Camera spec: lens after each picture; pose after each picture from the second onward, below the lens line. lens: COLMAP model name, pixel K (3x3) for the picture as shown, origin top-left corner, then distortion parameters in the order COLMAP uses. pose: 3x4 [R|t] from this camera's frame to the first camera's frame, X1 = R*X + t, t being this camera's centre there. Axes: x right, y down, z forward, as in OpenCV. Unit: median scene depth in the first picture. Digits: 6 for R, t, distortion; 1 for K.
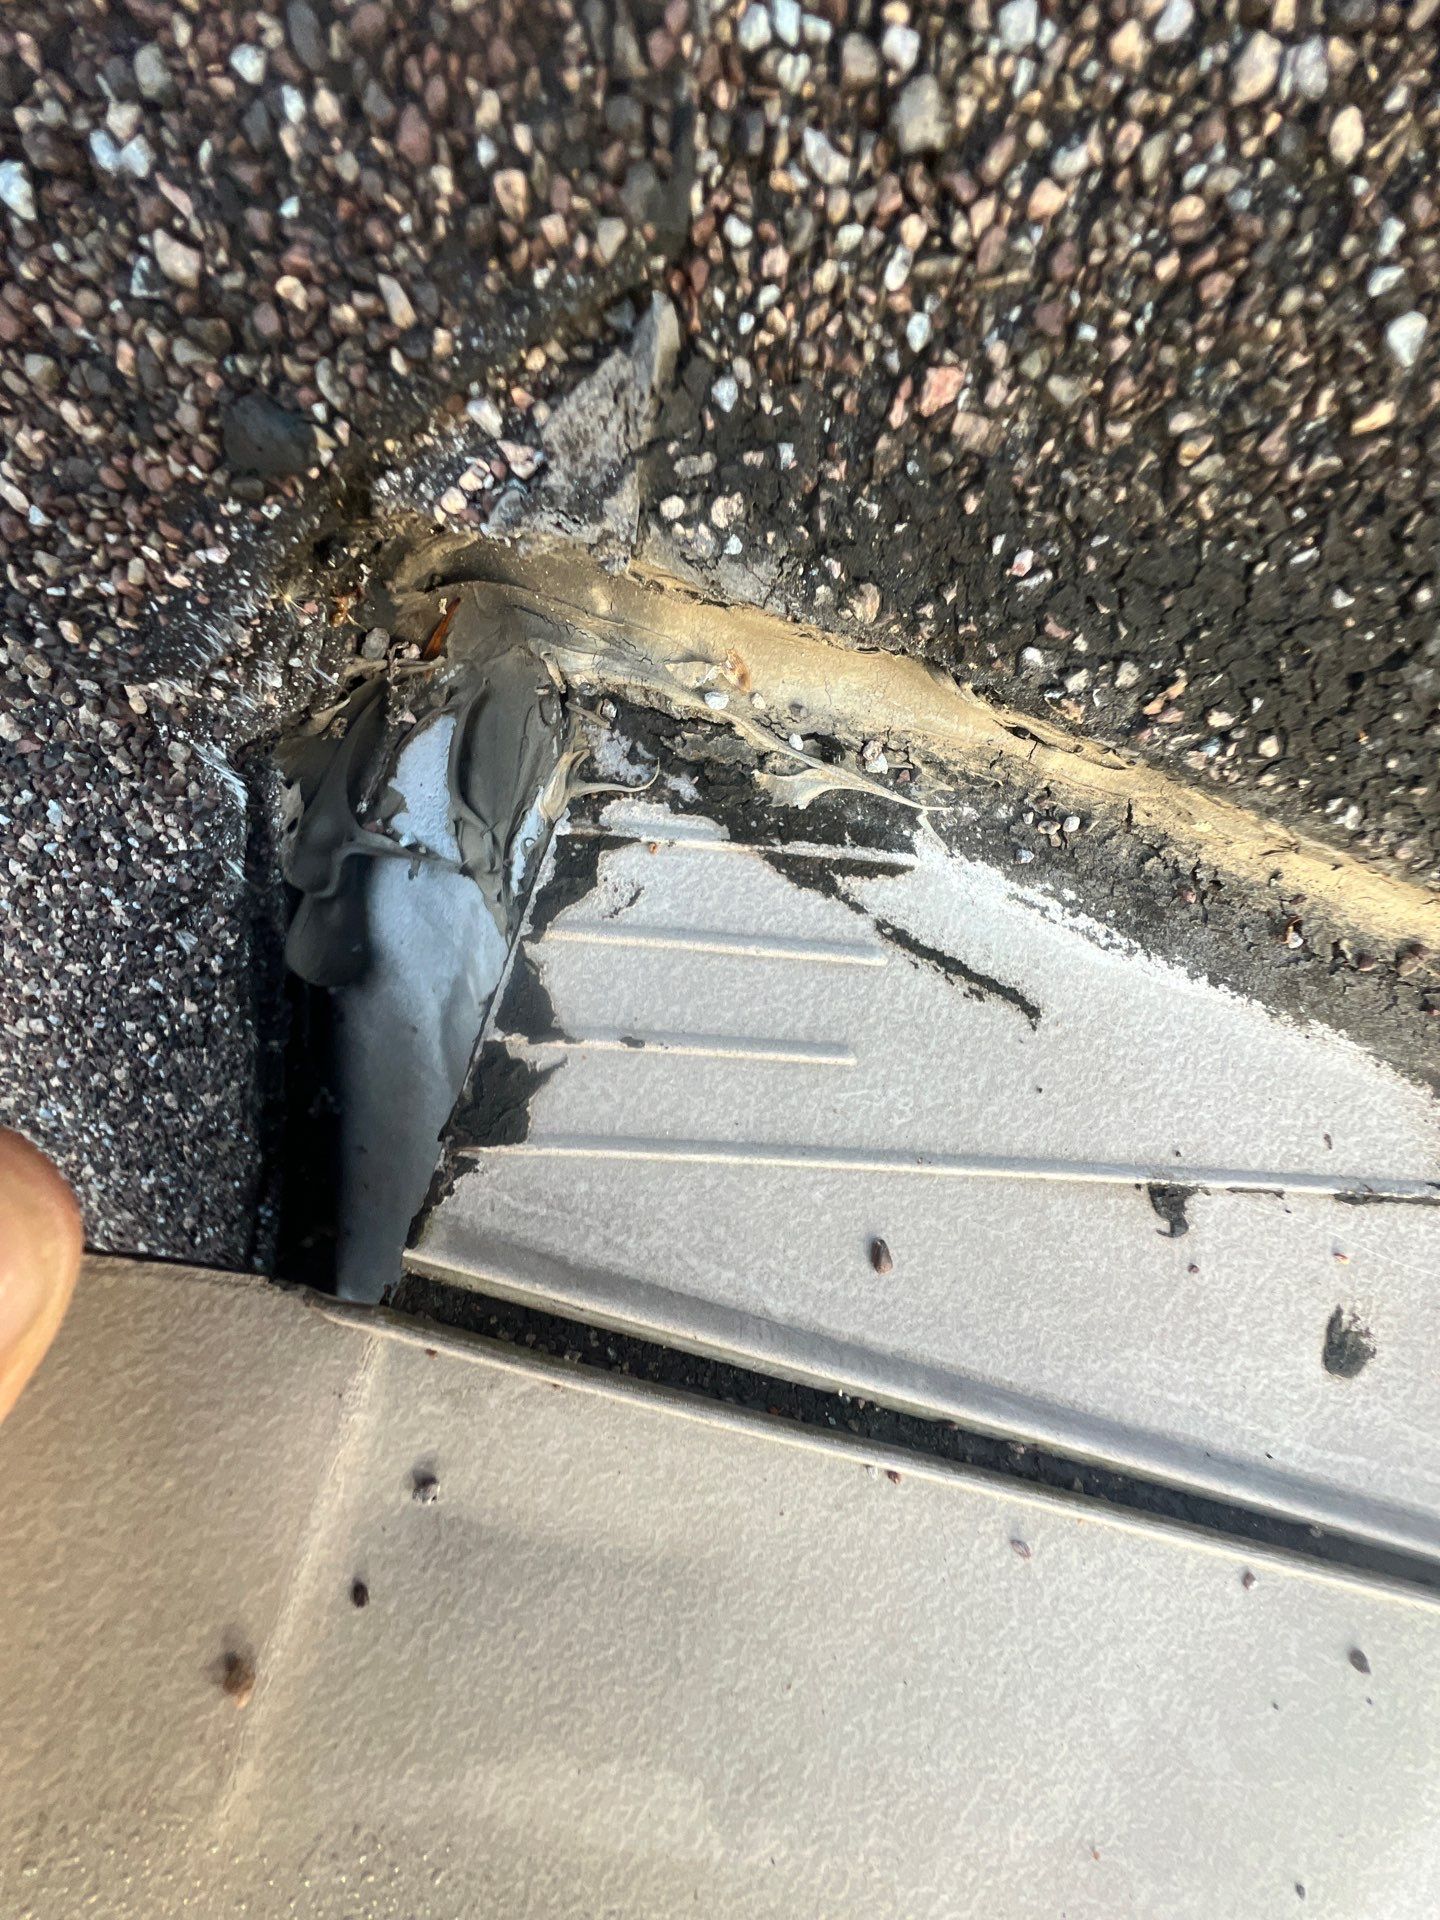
lens RADIAL K [[787.3, 0, 714.5], [0, 787.3, 982.7], [0, 0, 1]] dist [-0.009037, 0.002247]
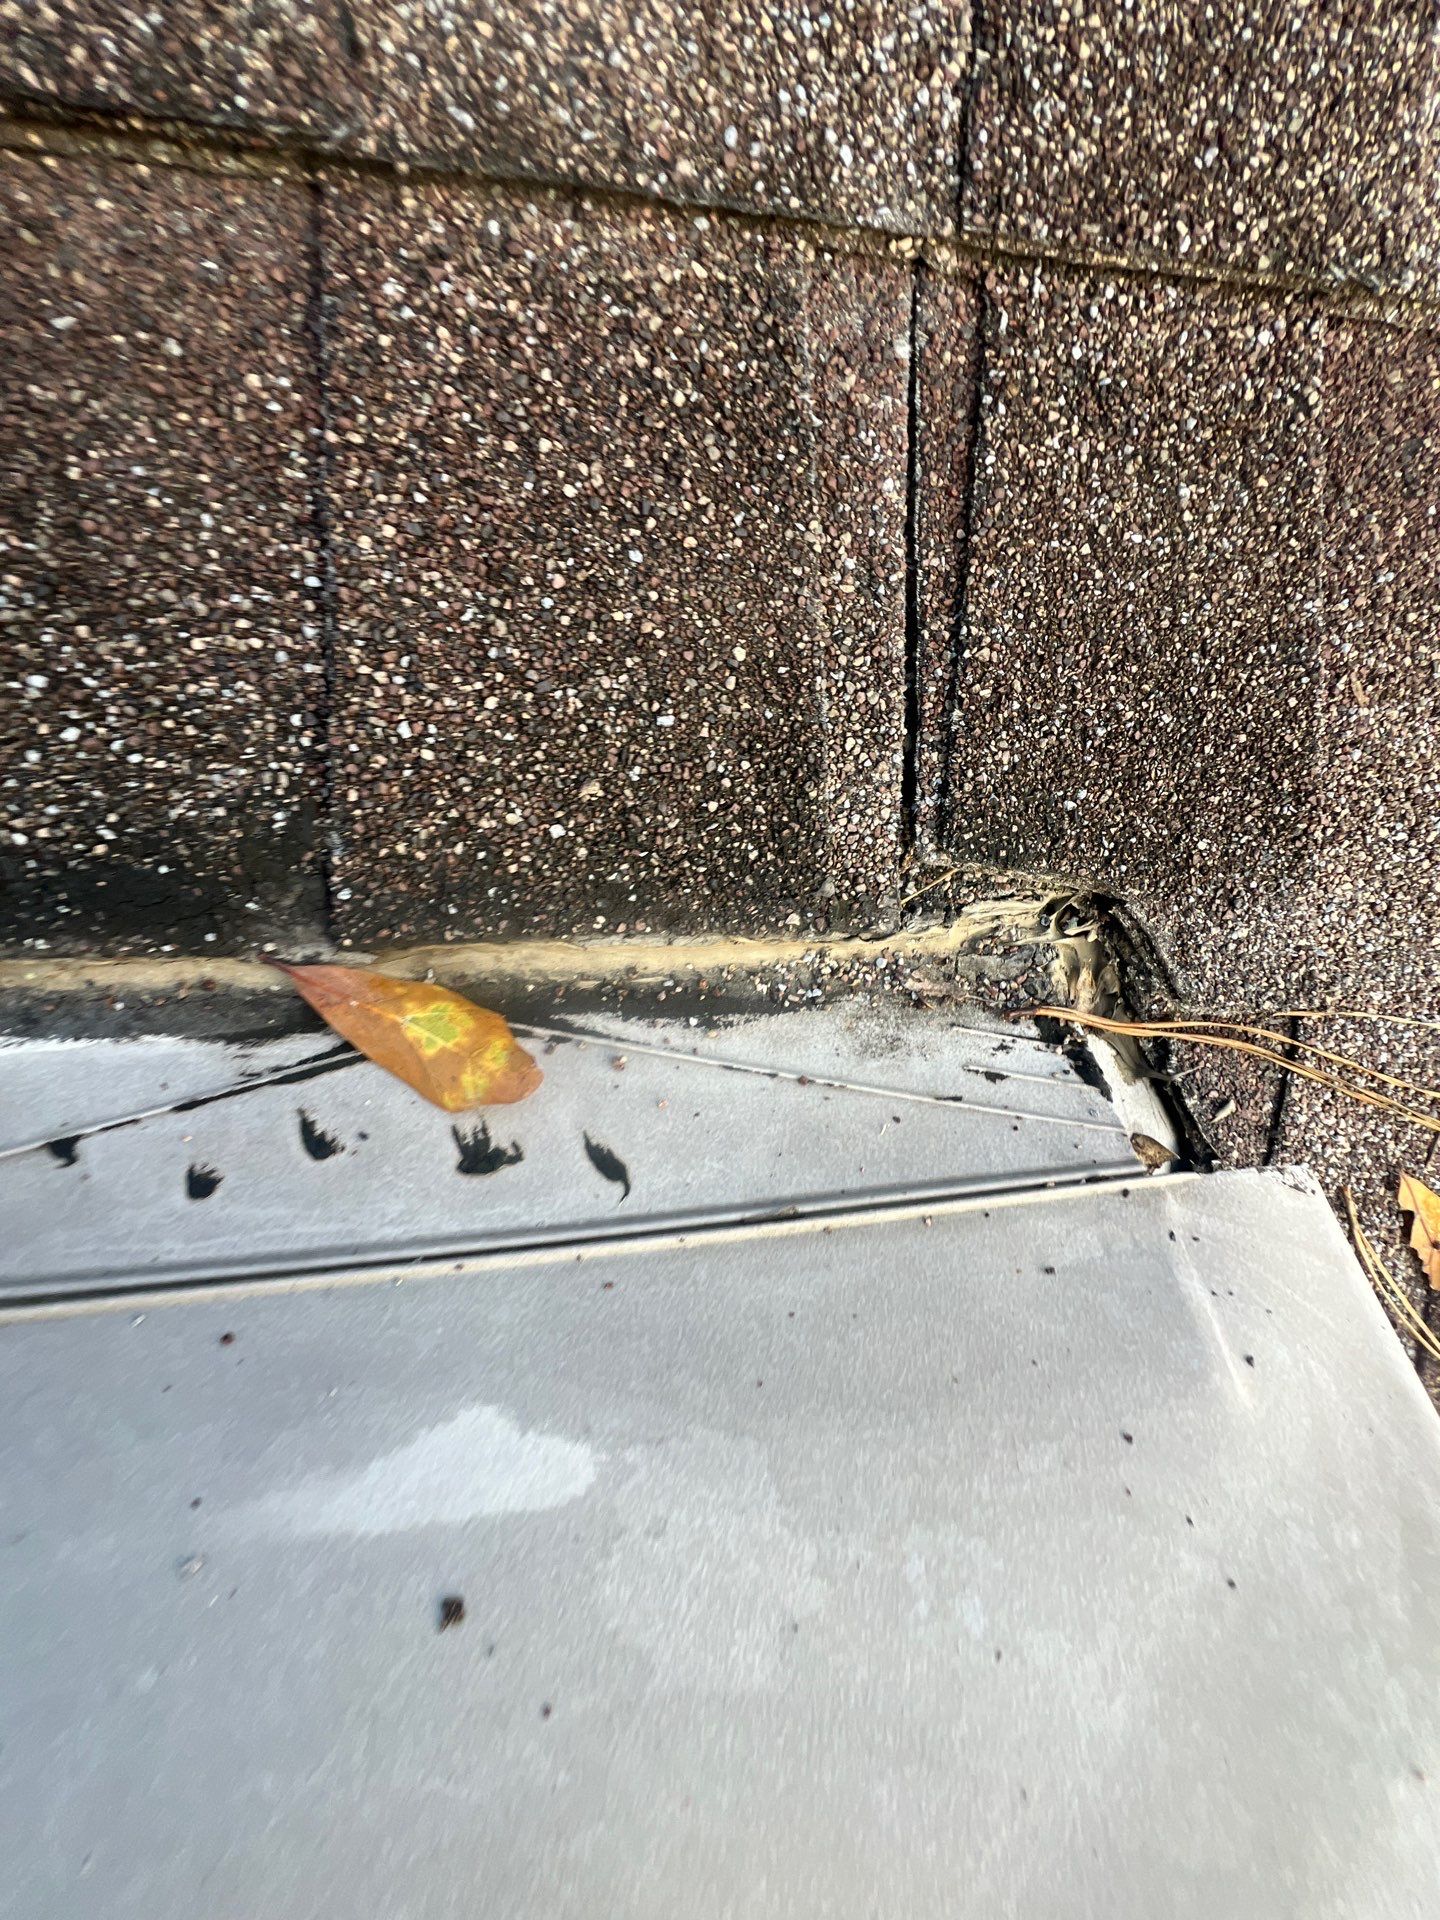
lens RADIAL K [[787.3, 0, 714.5], [0, 787.3, 982.7], [0, 0, 1]] dist [-0.009037, 0.002247]
pose [[0.888806, -0.378046, 0.259046, 1.809581], [0.455032, 0.795198, -0.400757, 1.569759], [-0.054488, 0.474070, 0.878800, -0.964242]]
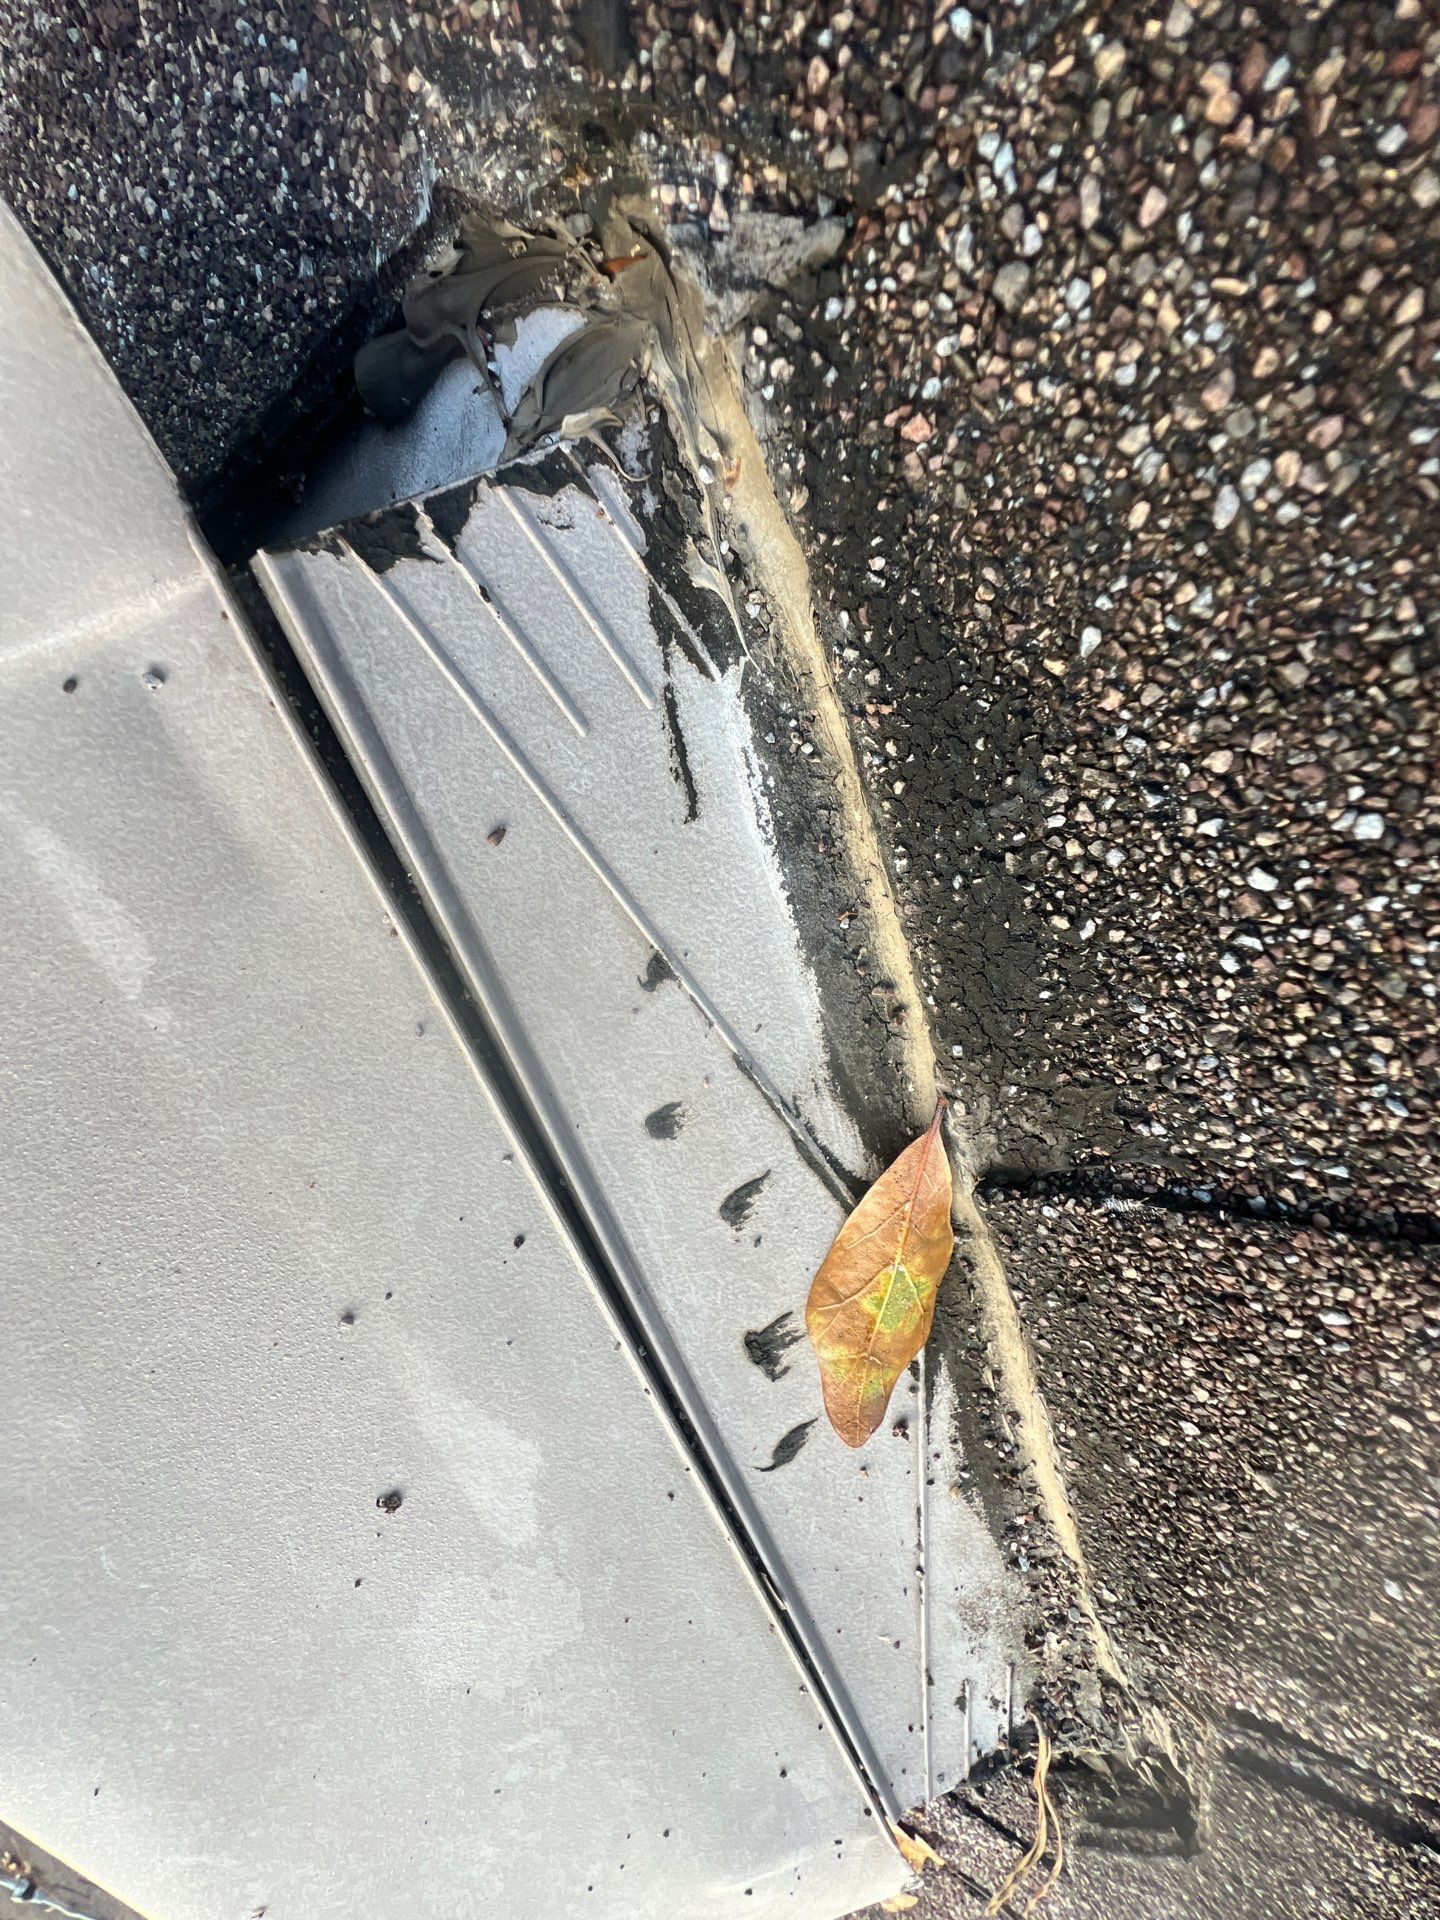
lens RADIAL K [[762.6, 0, 706.3], [0, 762.6, 956.5], [0, 0, 1]] dist [-0.007753, 0.001288]
pose [[0.643884, 0.743336, 0.181288, 0.397051], [-0.763669, 0.638959, 0.092413, 0.062444], [-0.047142, -0.197947, 0.979078, -0.493906]]
